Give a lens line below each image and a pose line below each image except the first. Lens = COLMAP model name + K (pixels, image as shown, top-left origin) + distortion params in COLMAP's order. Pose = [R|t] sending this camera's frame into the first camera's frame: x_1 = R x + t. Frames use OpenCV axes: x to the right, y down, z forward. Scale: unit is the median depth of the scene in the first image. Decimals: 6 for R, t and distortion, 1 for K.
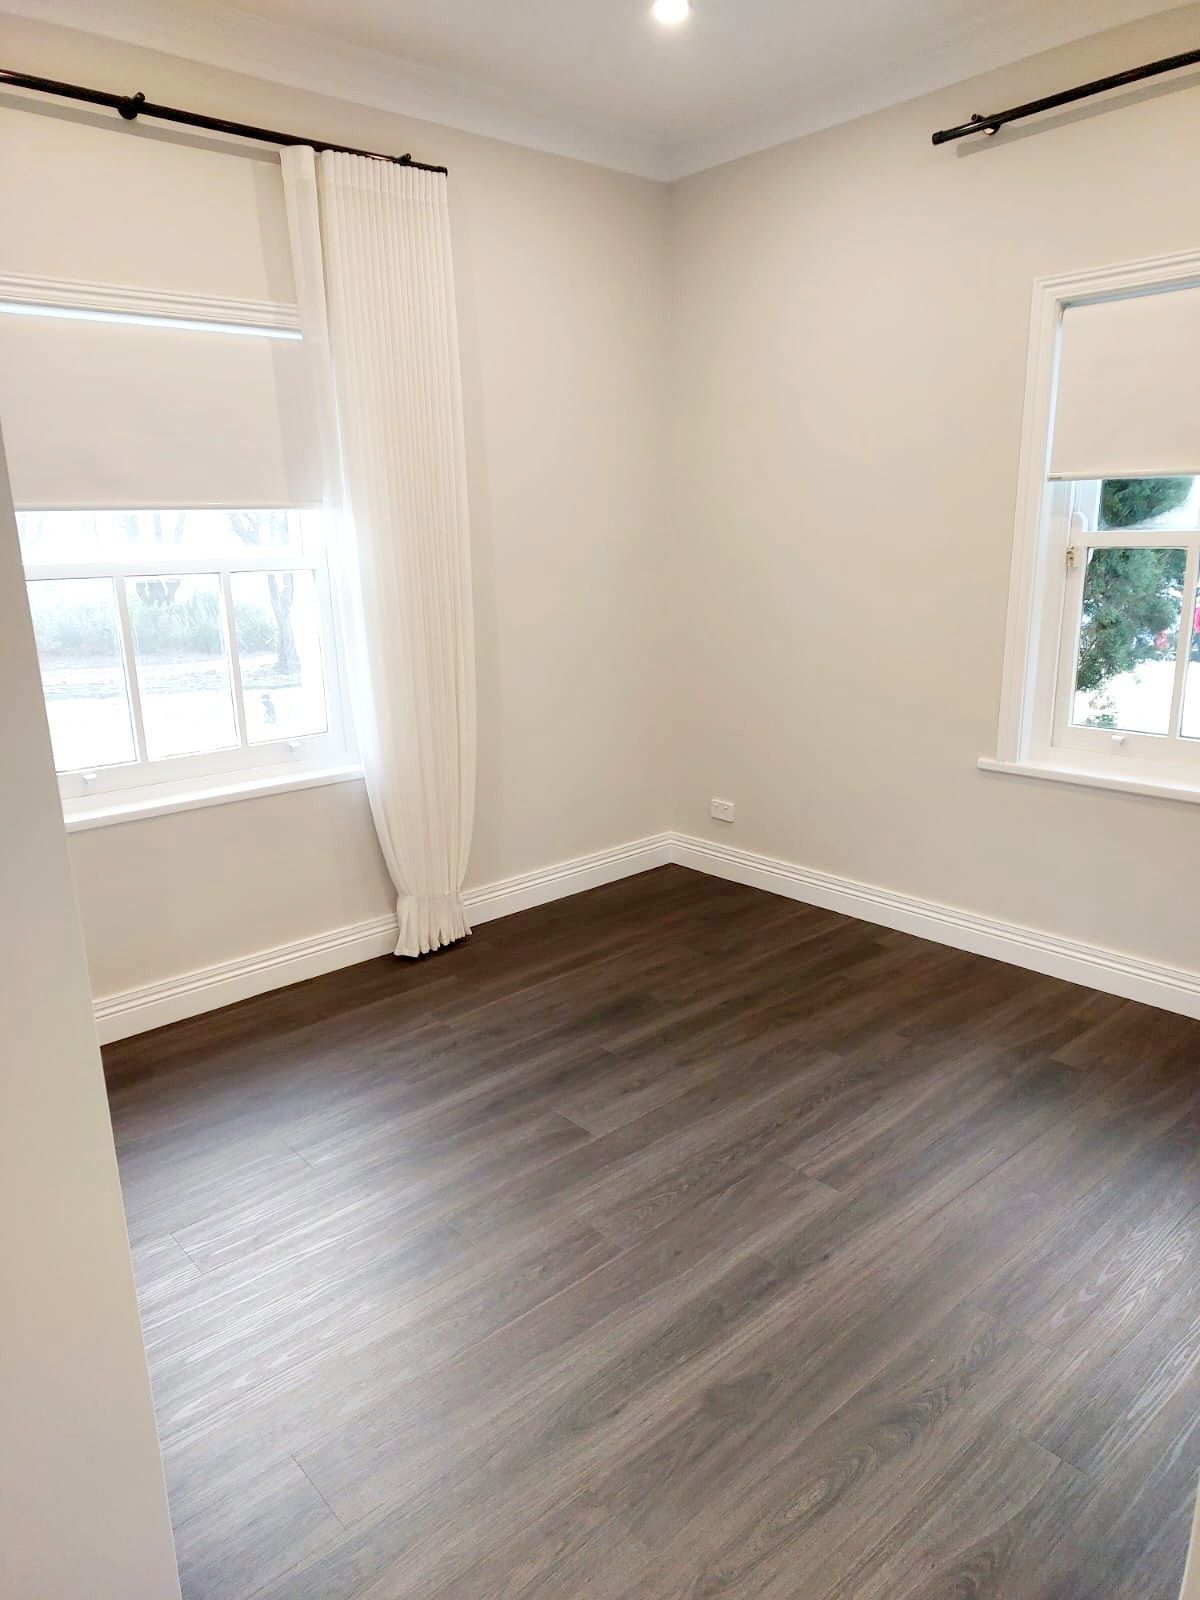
lens RADIAL K [[1070.0, 0, 590.1], [0, 1070.0, 801.8], [0, 0, 1]] dist [0.033048, -0.015681]
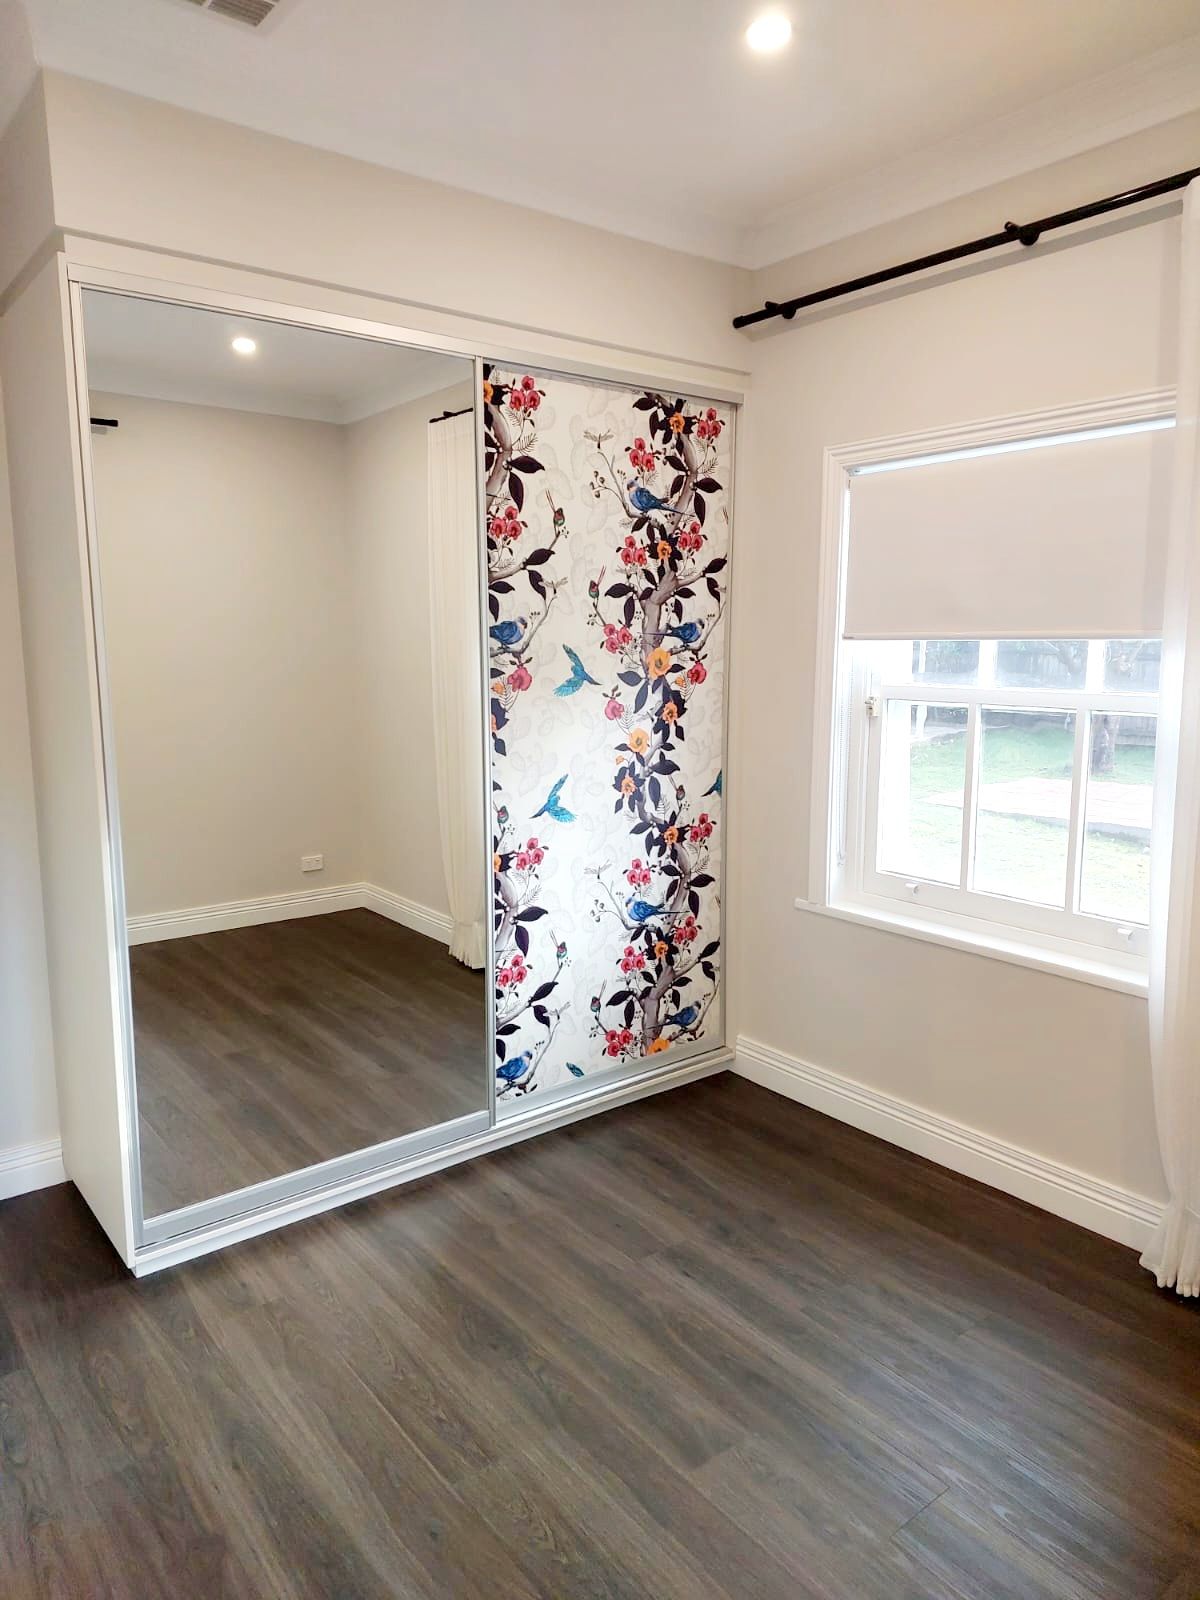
lens RADIAL K [[1070.0, 0, 591.3], [0, 1070.0, 789.8], [0, 0, 1]] dist [0.033048, -0.015681]
pose [[-0.047291, 0.171571, -0.984036, 0.893769], [-0.256532, 0.950010, 0.177967, -0.345358], [0.965378, 0.260853, -0.000914, 1.078372]]
